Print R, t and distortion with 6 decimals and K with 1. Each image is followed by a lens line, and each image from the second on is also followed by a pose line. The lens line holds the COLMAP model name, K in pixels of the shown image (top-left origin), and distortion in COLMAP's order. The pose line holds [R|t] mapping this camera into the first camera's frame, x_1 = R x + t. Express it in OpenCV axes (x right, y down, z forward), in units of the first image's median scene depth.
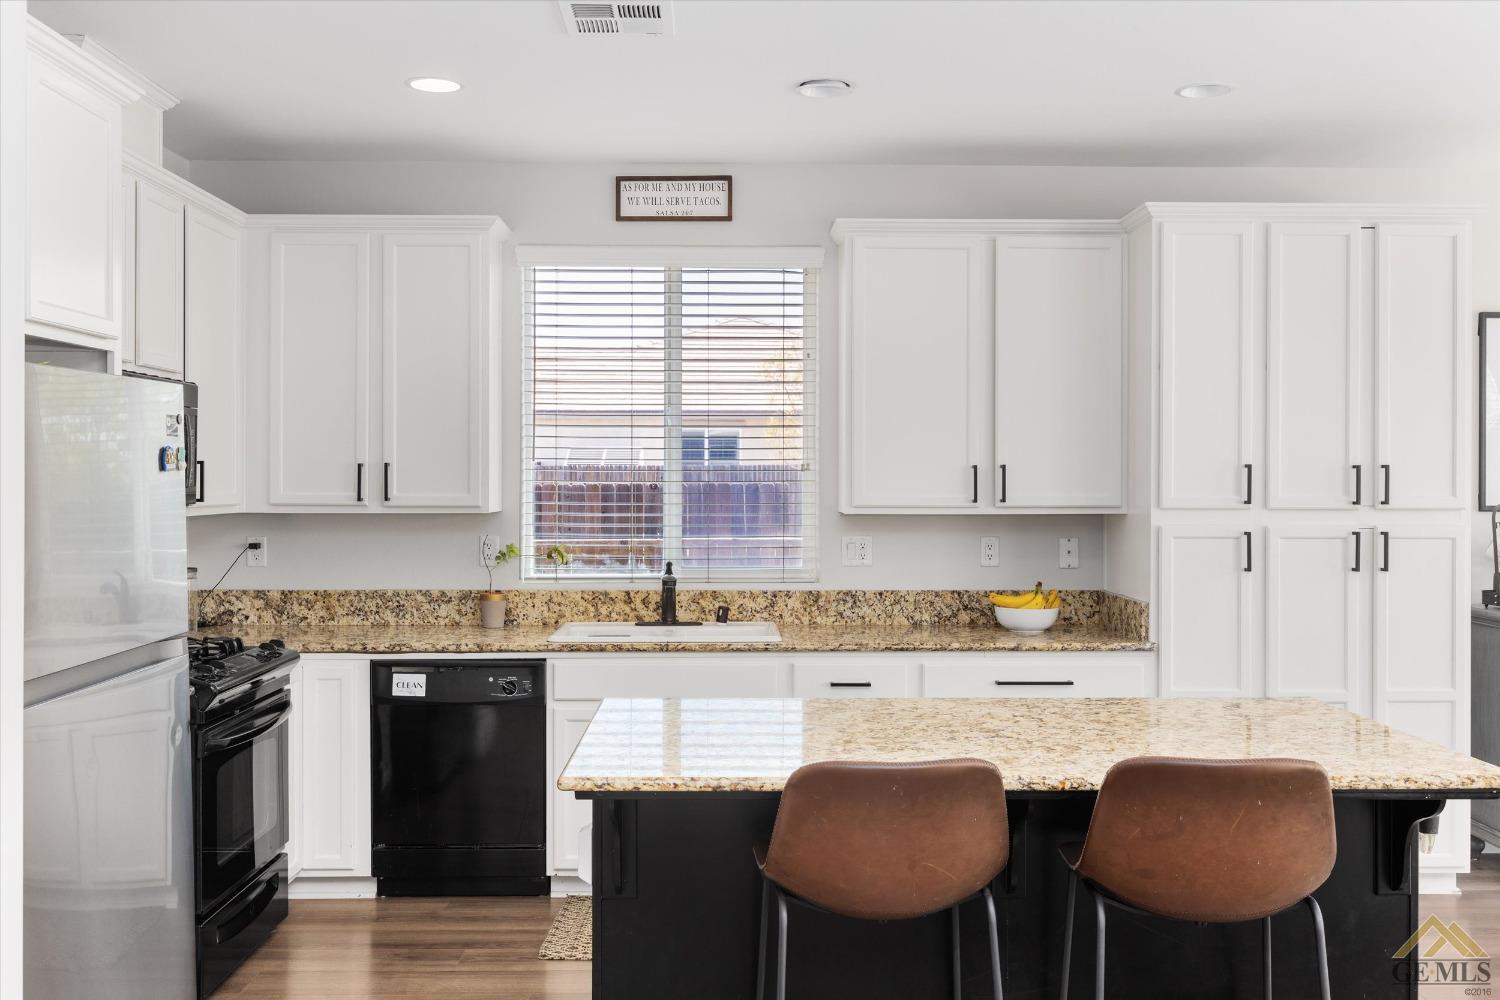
lens RADIAL K [[965.2, 0, 747.0], [0, 965.2, 495.2], [0, 0, 1]] dist [-0.003368, 0.002811]
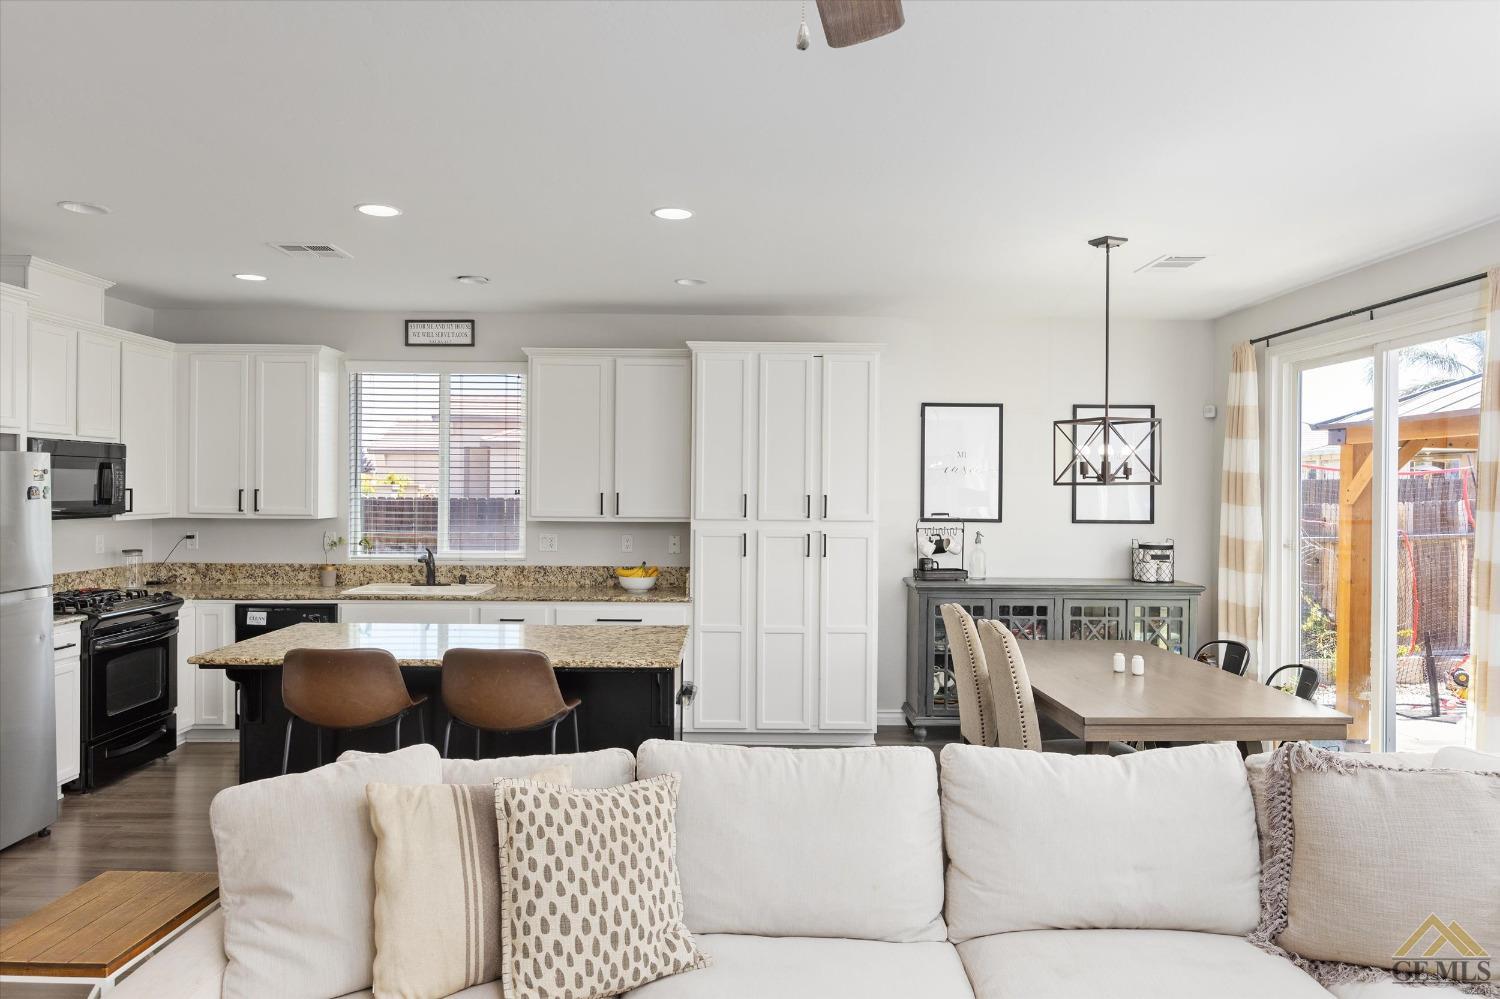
lens RADIAL K [[684.9, 0, 747.5], [0, 684.9, 501.4], [0, 0, 1]] dist [0.002766, -0.001606]
pose [[0.999931, 0.007012, -0.009388, 0.485290], [-0.006997, 0.999974, 0.001600, -0.018867], [0.009399, -0.001534, 0.999955, -0.198588]]
